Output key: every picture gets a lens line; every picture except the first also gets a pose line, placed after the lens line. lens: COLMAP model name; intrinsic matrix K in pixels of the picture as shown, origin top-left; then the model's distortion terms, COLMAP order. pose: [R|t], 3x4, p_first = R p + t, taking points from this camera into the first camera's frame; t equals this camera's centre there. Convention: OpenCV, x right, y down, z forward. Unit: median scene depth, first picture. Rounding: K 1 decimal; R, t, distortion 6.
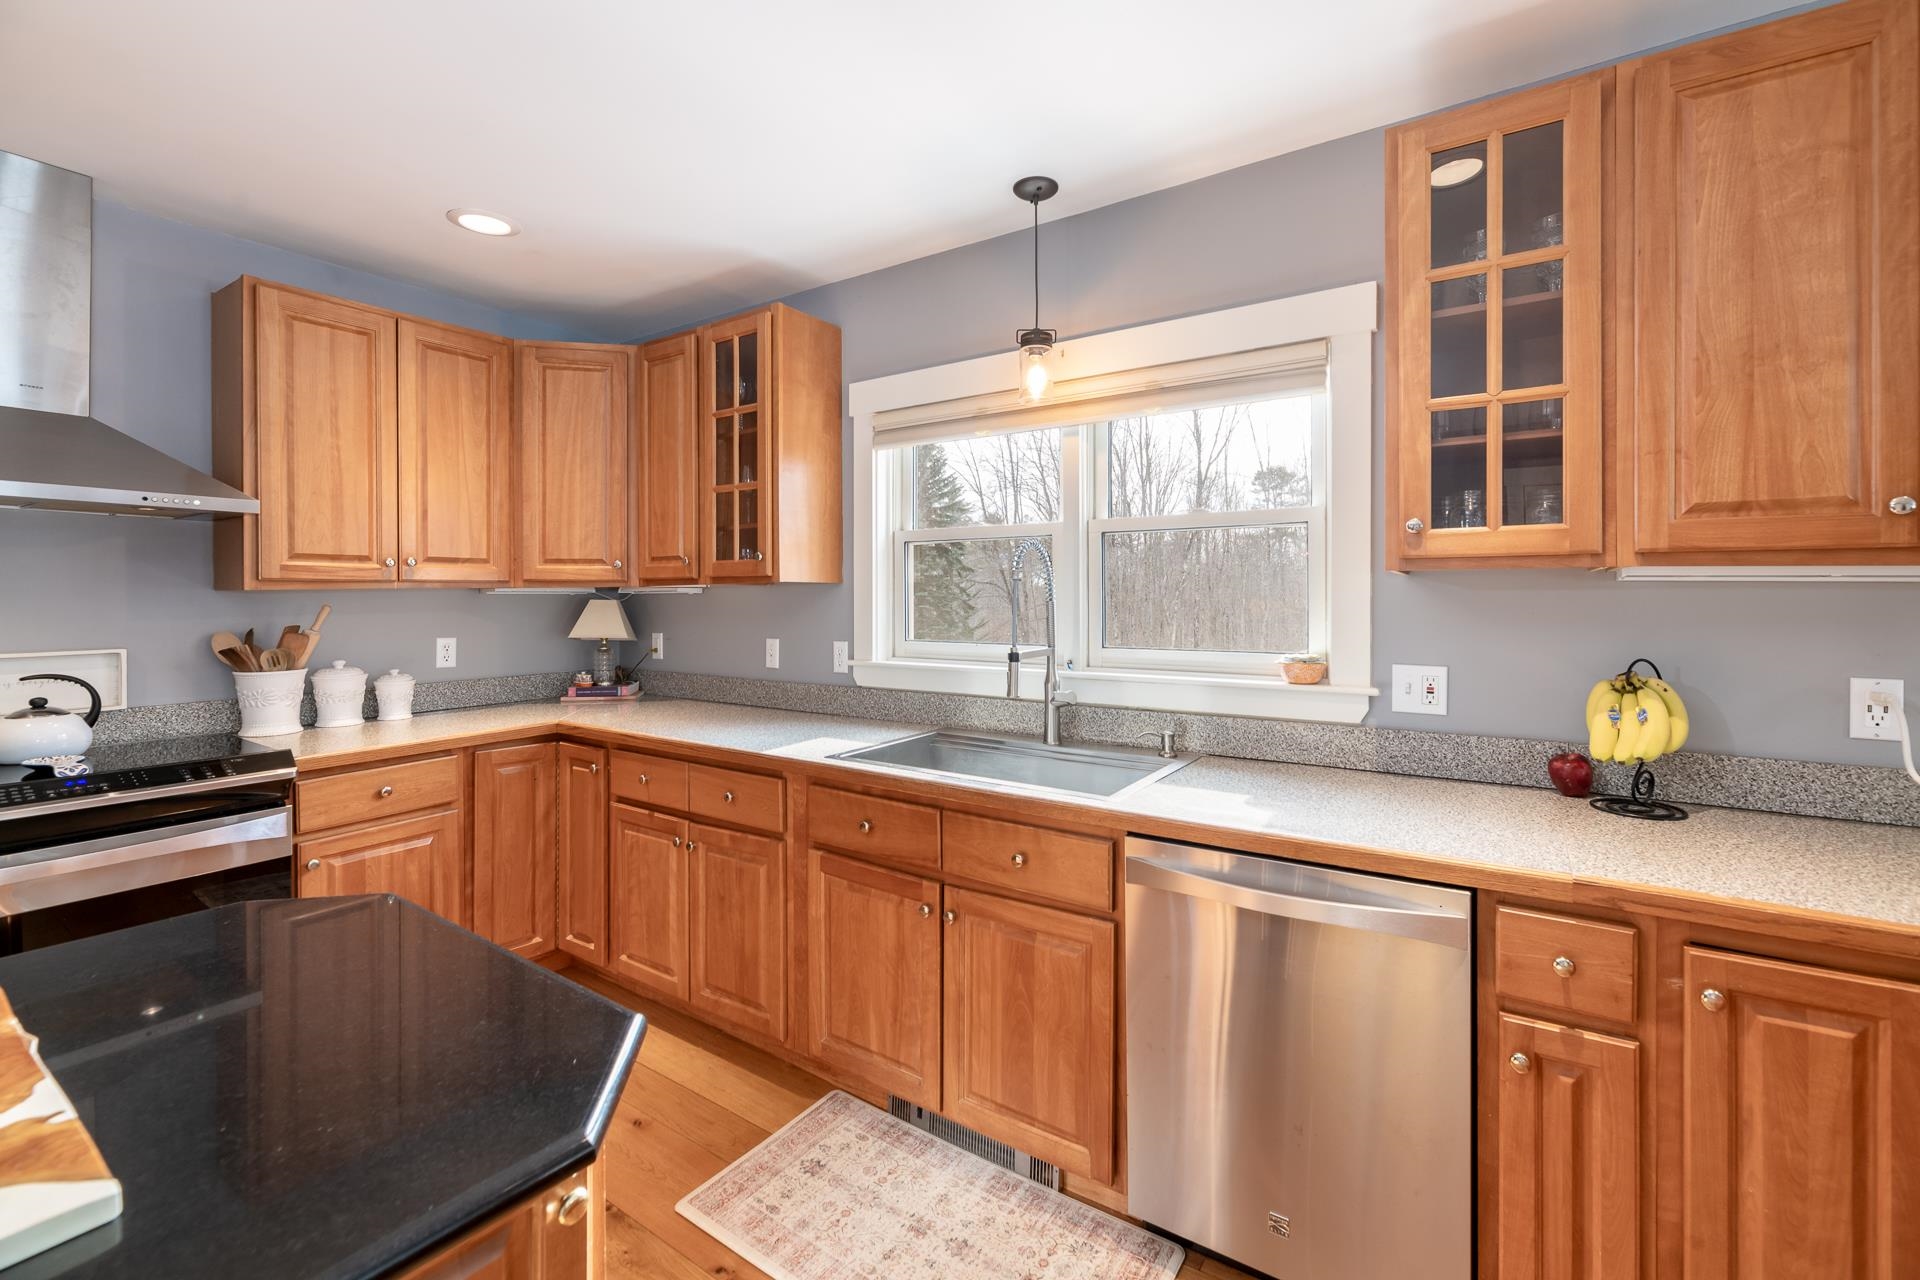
lens RADIAL K [[816.4, 0, 996.0], [0, 816.4, 602.4], [0, 0, 1]] dist [0.000941, 0.000450]
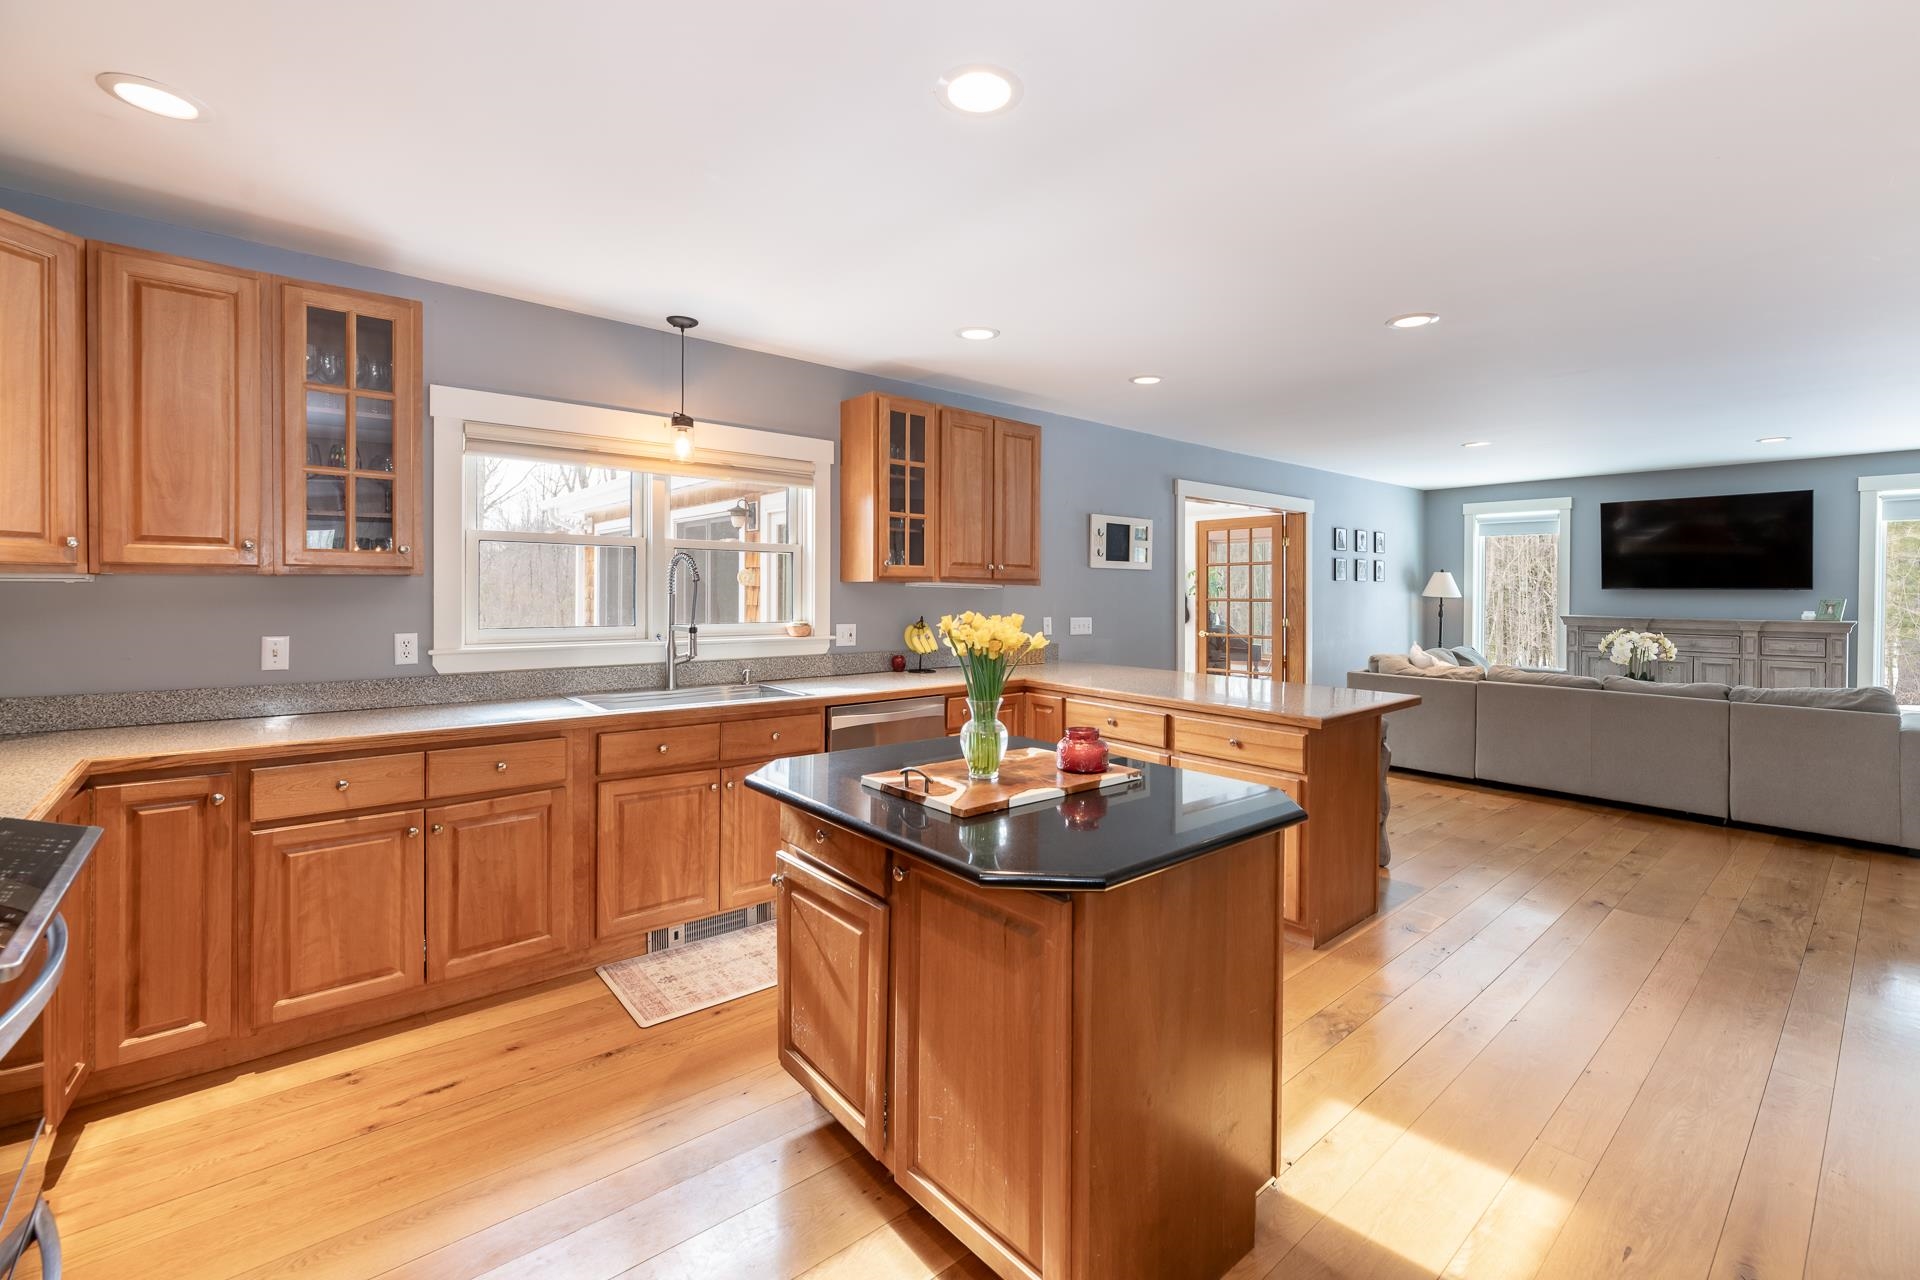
lens RADIAL K [[816.4, 0, 996.0], [0, 816.4, 602.4], [0, 0, 1]] dist [0.000941, 0.000450]
pose [[0.262722, -0.009671, 0.964823, -1.093483], [-0.000772, 0.999947, 0.010233, -0.001489], [-0.964871, -0.003433, 0.262701, 0.035690]]
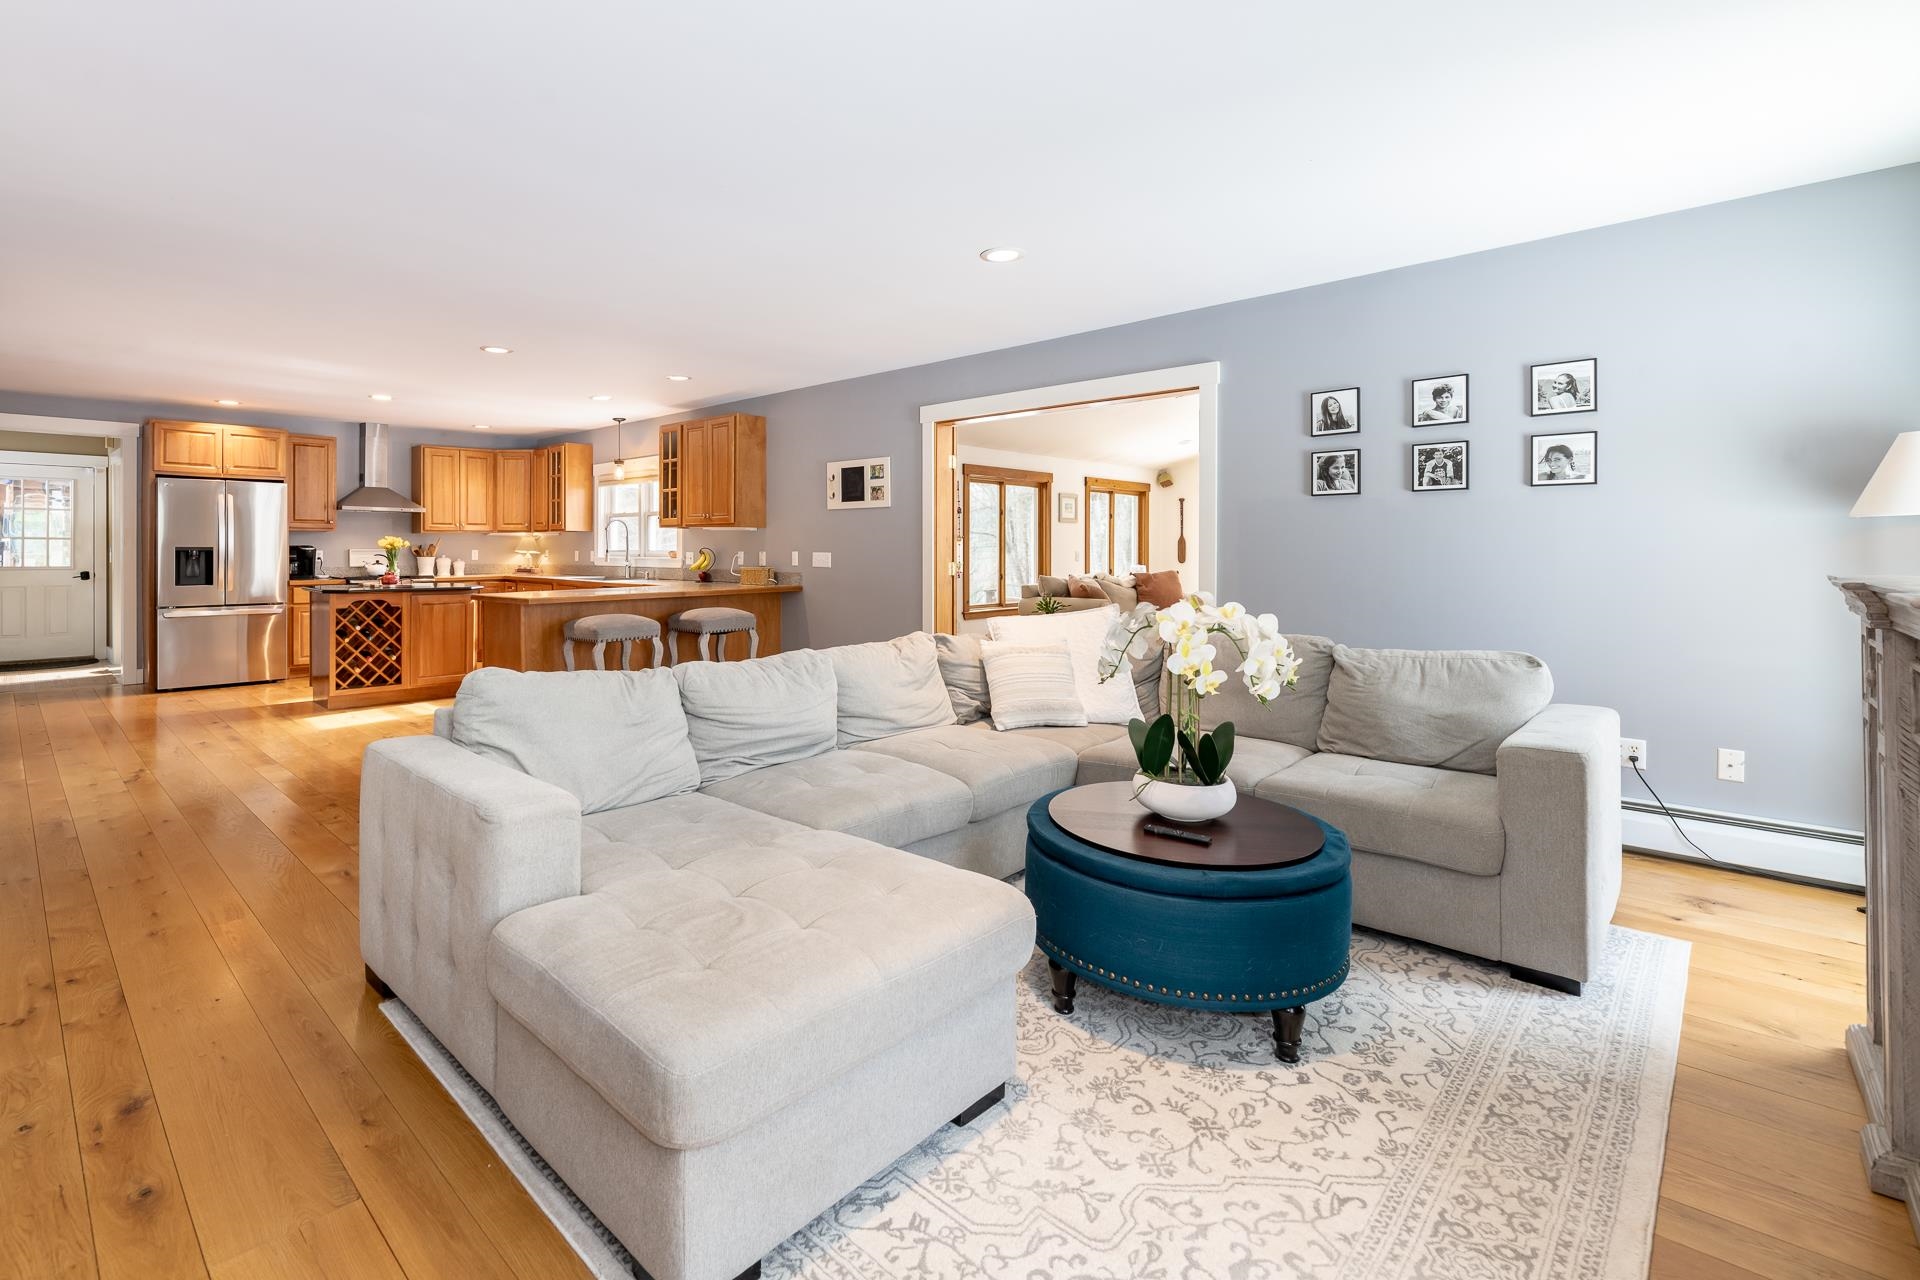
lens RADIAL K [[868.2, 0, 894.3], [0, 868.2, 568.6], [0, 0, 1]] dist [-0.001810, 0.000168]
pose [[0.981905, 0.008563, -0.189181, 1.682064], [-0.005969, 0.999880, 0.014277, 0.068121], [0.189281, -0.012889, 0.981838, -2.143594]]
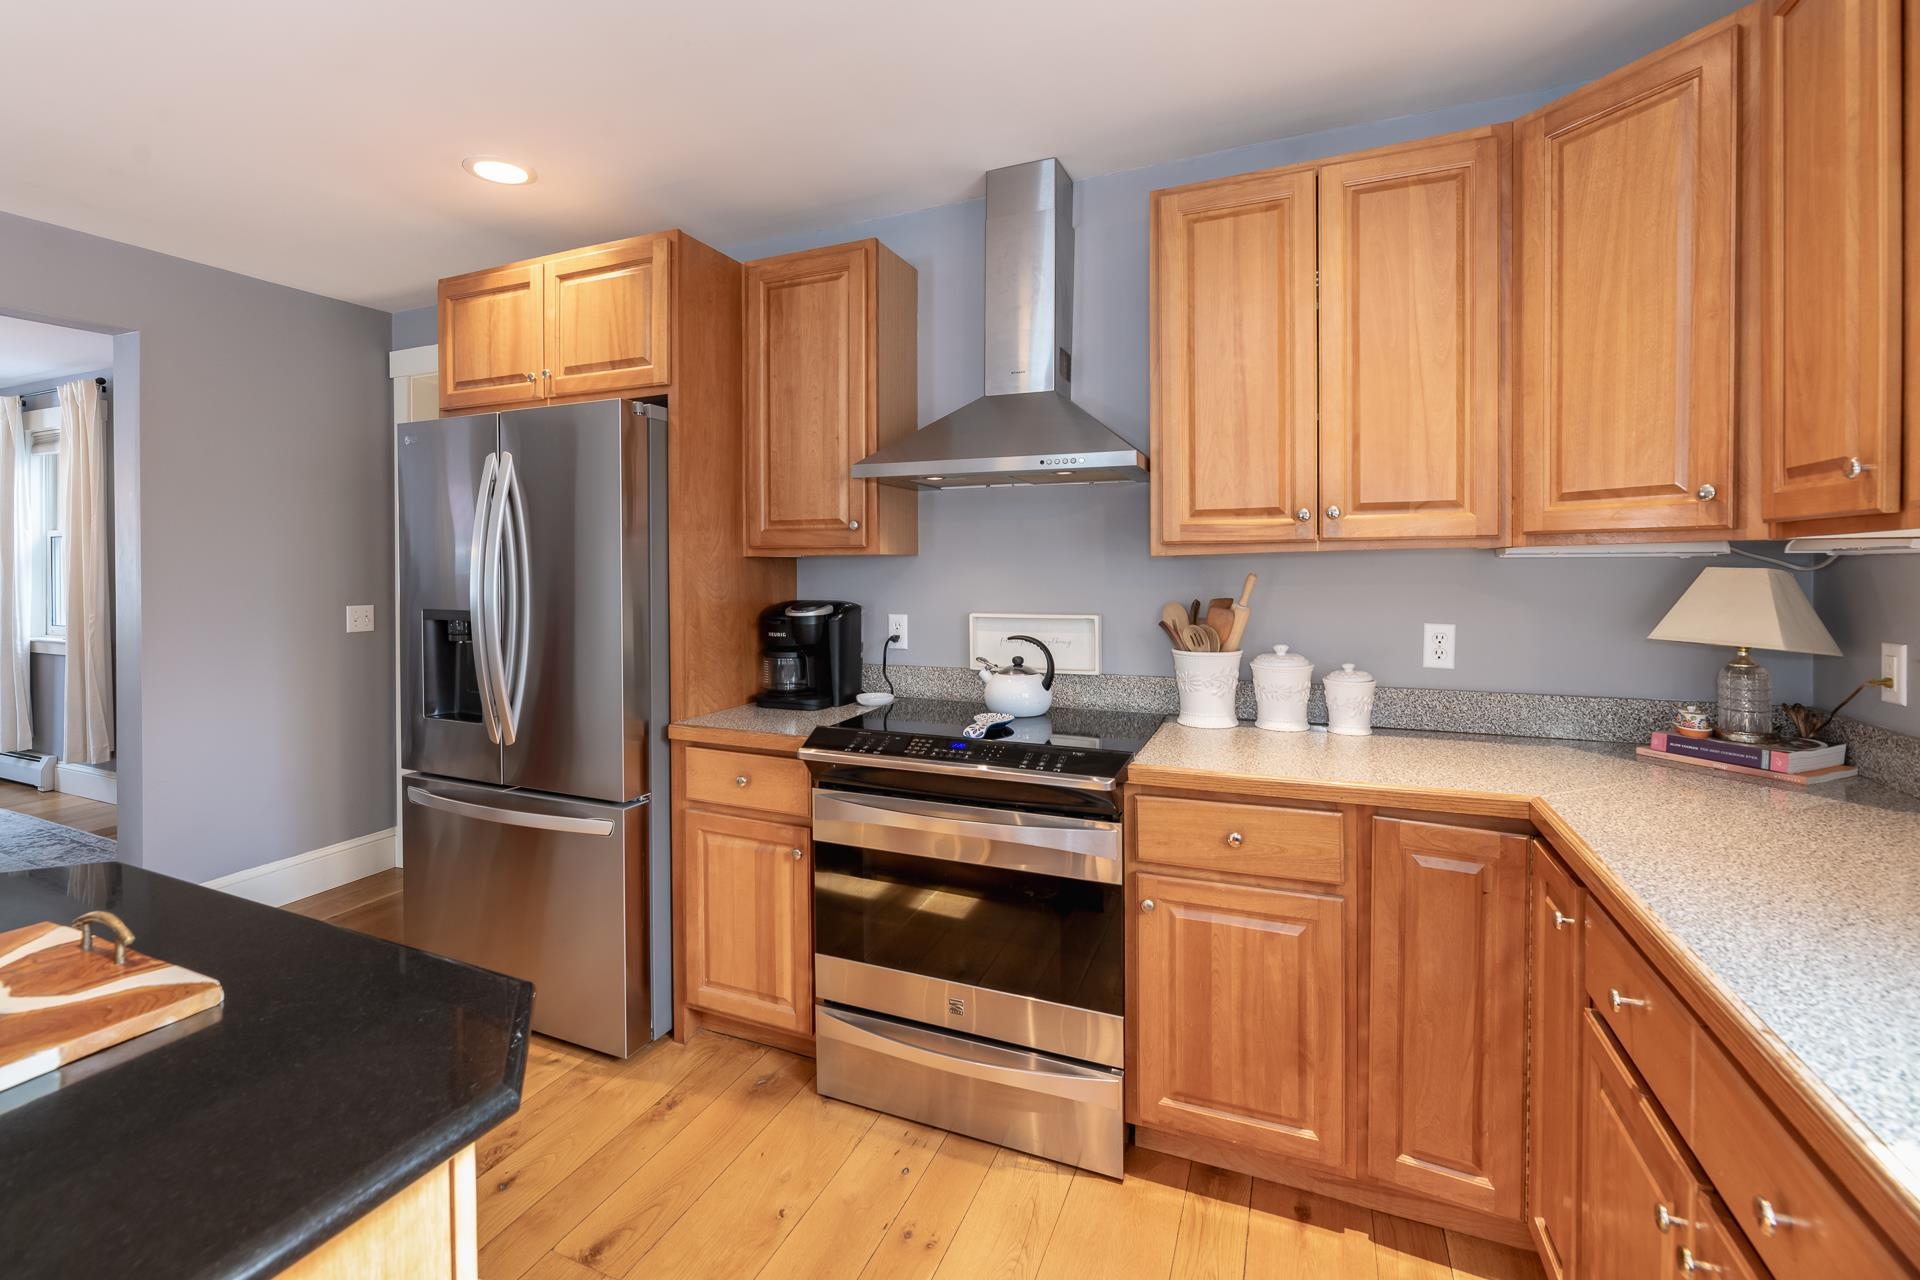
lens RADIAL K [[868.2, 0, 894.3], [0, 868.2, 568.6], [0, 0, 1]] dist [-0.001810, 0.000168]
pose [[0.134635, 0.006902, -0.990871, -0.039683], [-0.001152, 0.999976, 0.006809, -0.006760], [0.990895, 0.000225, 0.134640, 0.554012]]
